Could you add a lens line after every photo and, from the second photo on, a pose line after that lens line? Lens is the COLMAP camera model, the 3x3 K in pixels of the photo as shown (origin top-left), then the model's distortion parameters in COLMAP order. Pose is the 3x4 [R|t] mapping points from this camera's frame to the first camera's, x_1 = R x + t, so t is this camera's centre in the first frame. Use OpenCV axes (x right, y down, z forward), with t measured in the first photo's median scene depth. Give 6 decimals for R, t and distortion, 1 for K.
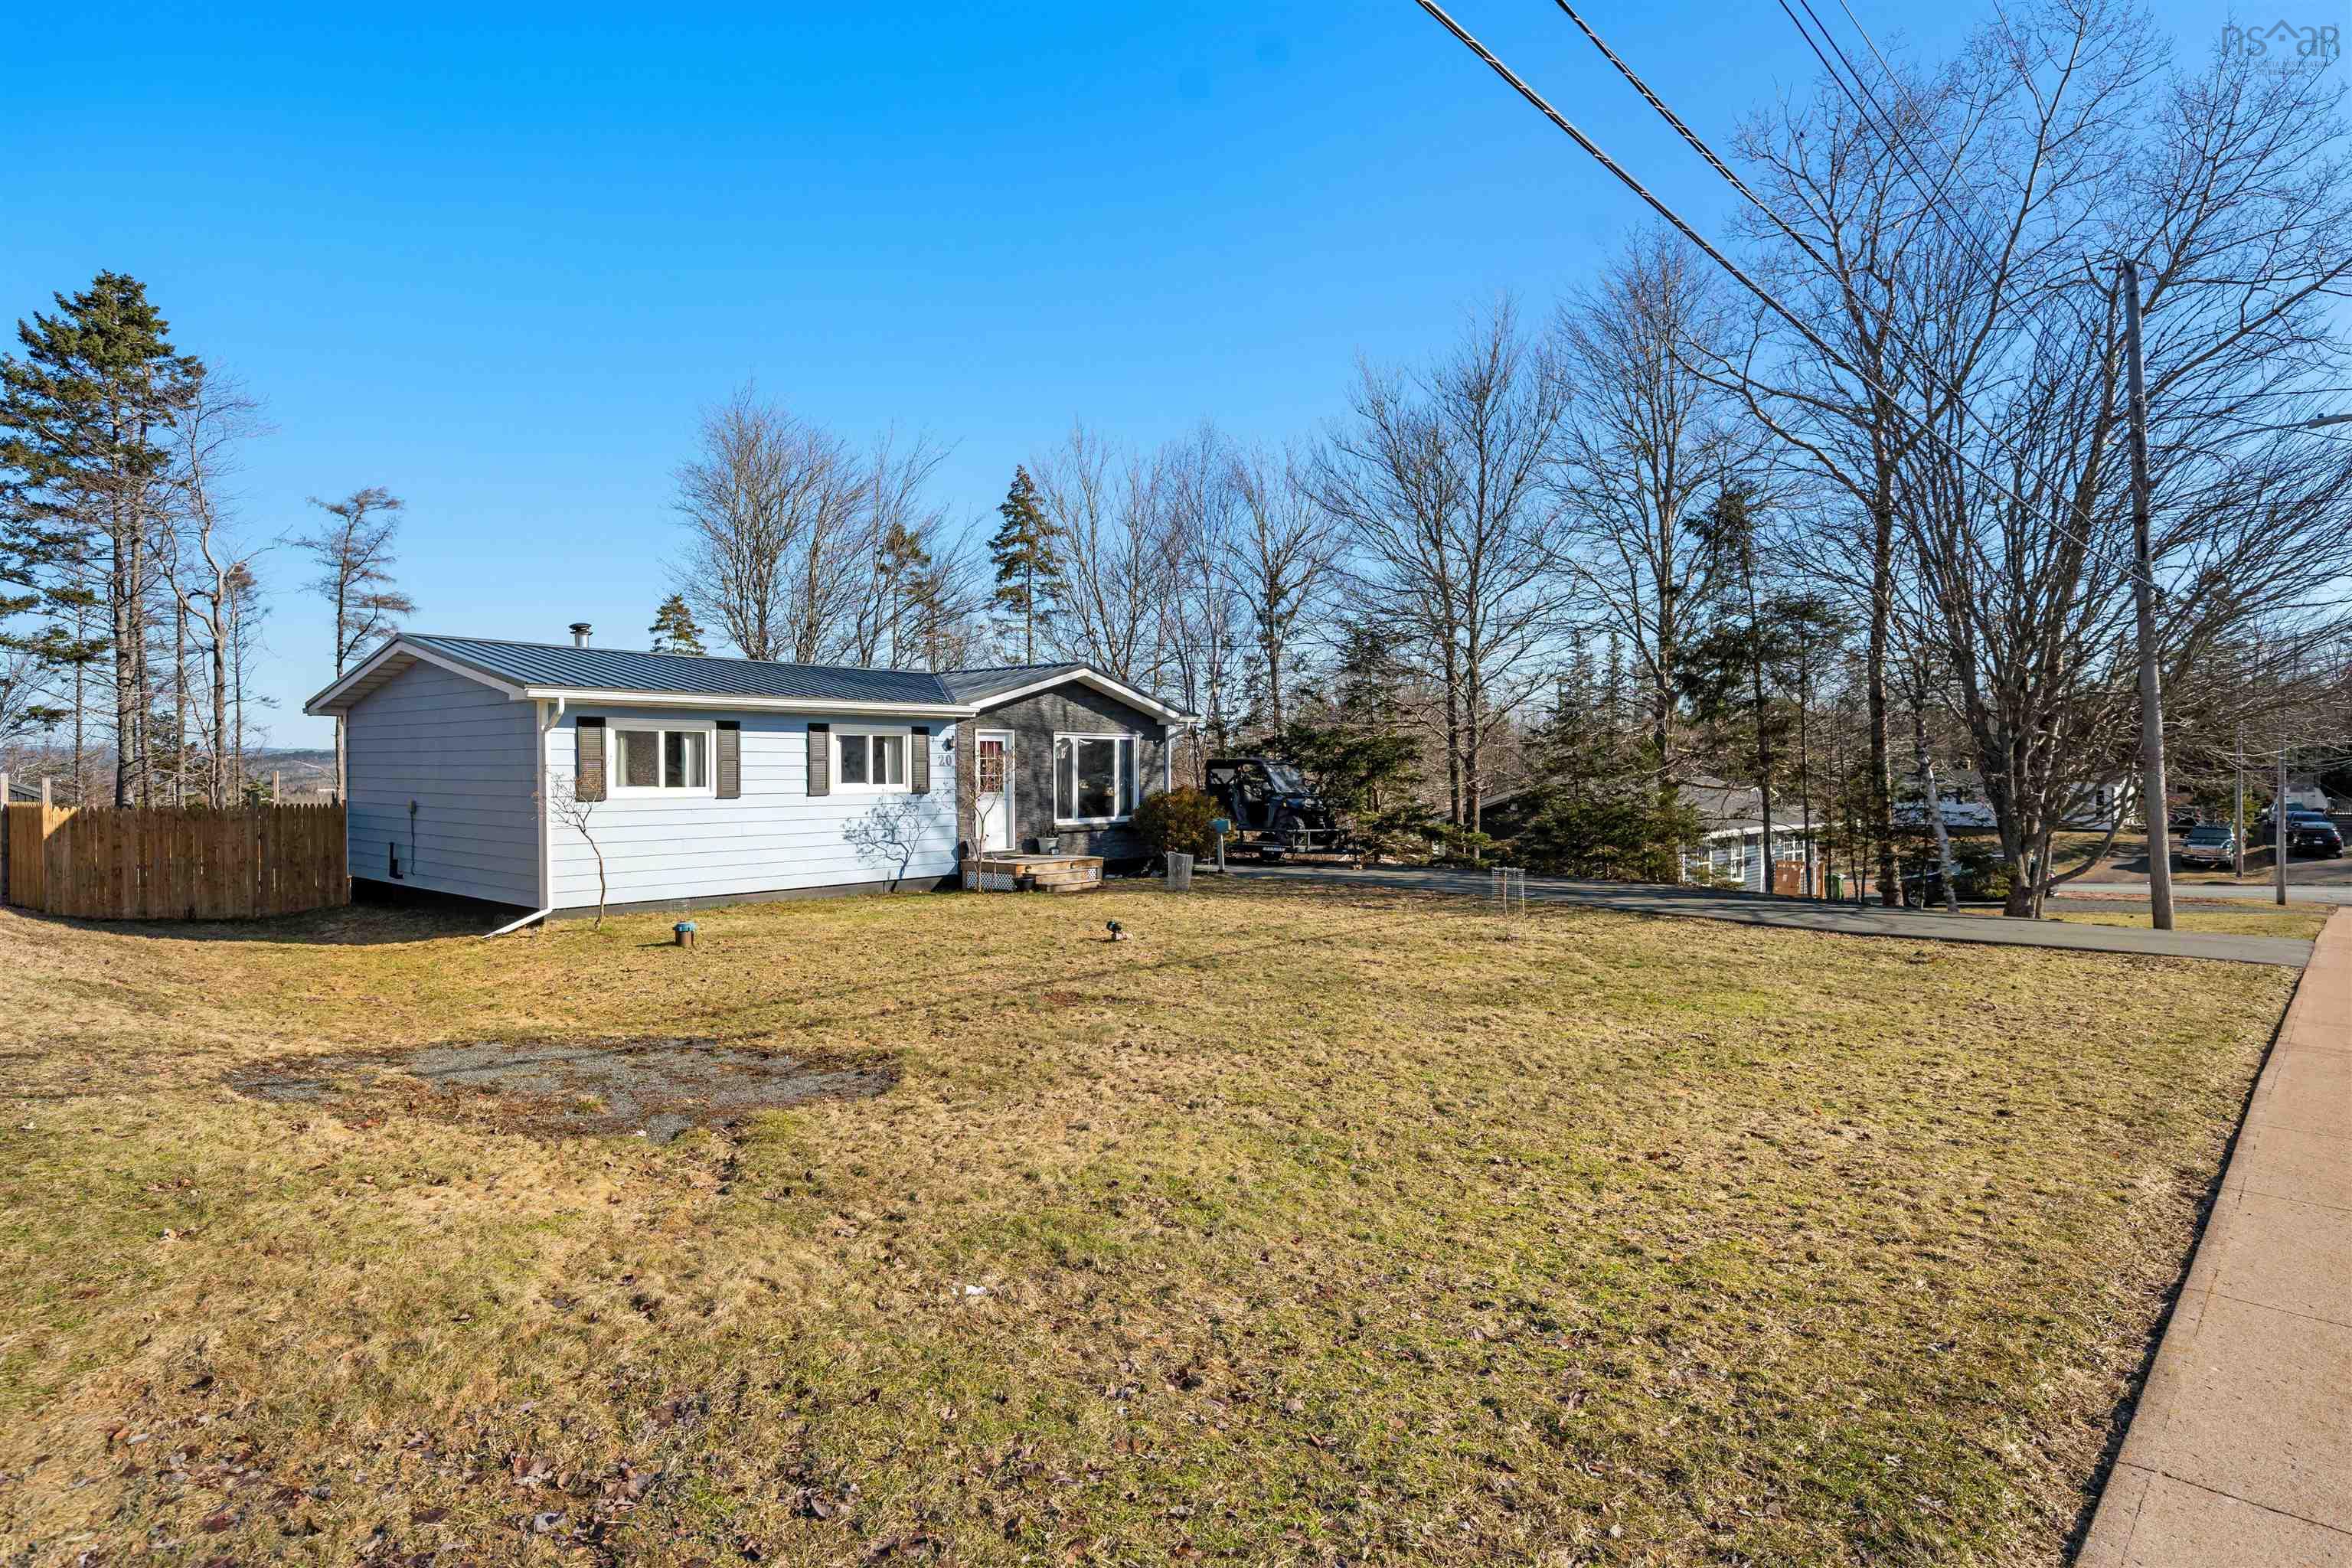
lens RADIAL K [[1319.5, 0, 1191.6], [0, 1319.5, 783.7], [0, 0, 1]] dist [0.006702, 0.000810]
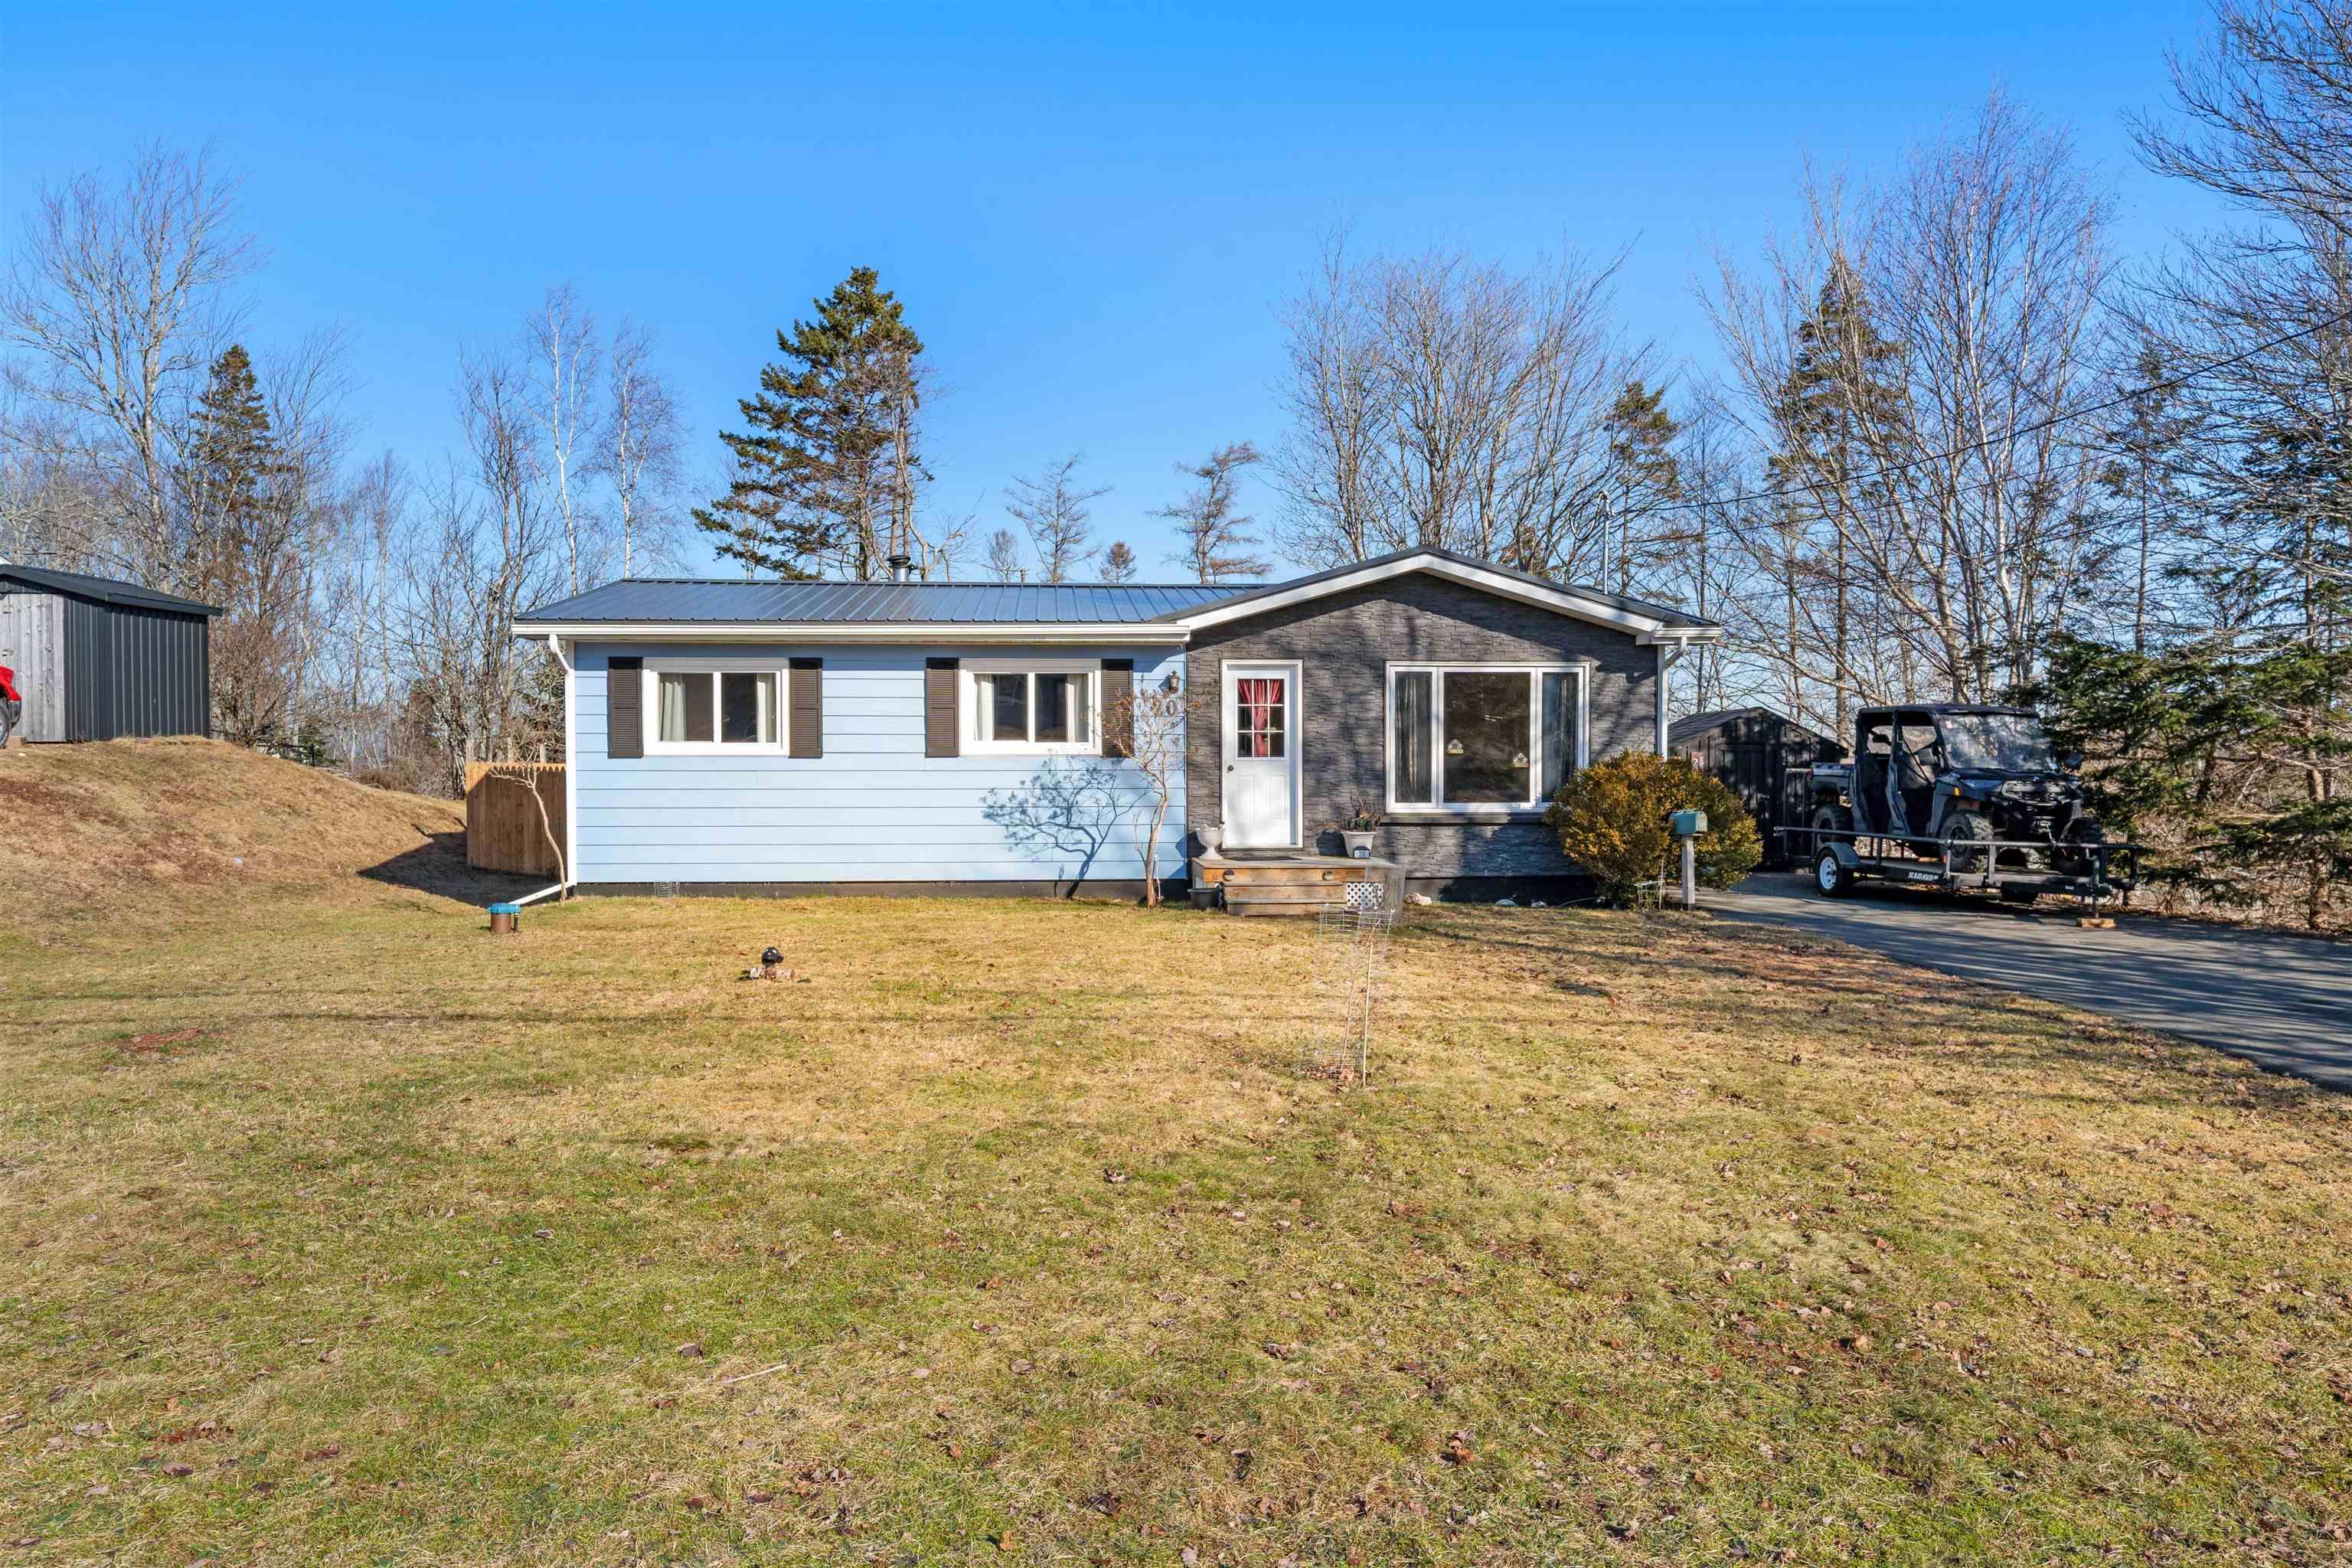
lens RADIAL K [[1624.8, 0, 1176.5], [0, 1624.8, 780.3], [0, 0, 1]] dist [-0.005291, -0.000636]
pose [[0.665162, 0.009534, -0.746639, 0.431749], [-0.009933, 0.999943, 0.003919, 0.015853], [0.746633, 0.004809, 0.665218, 0.451545]]
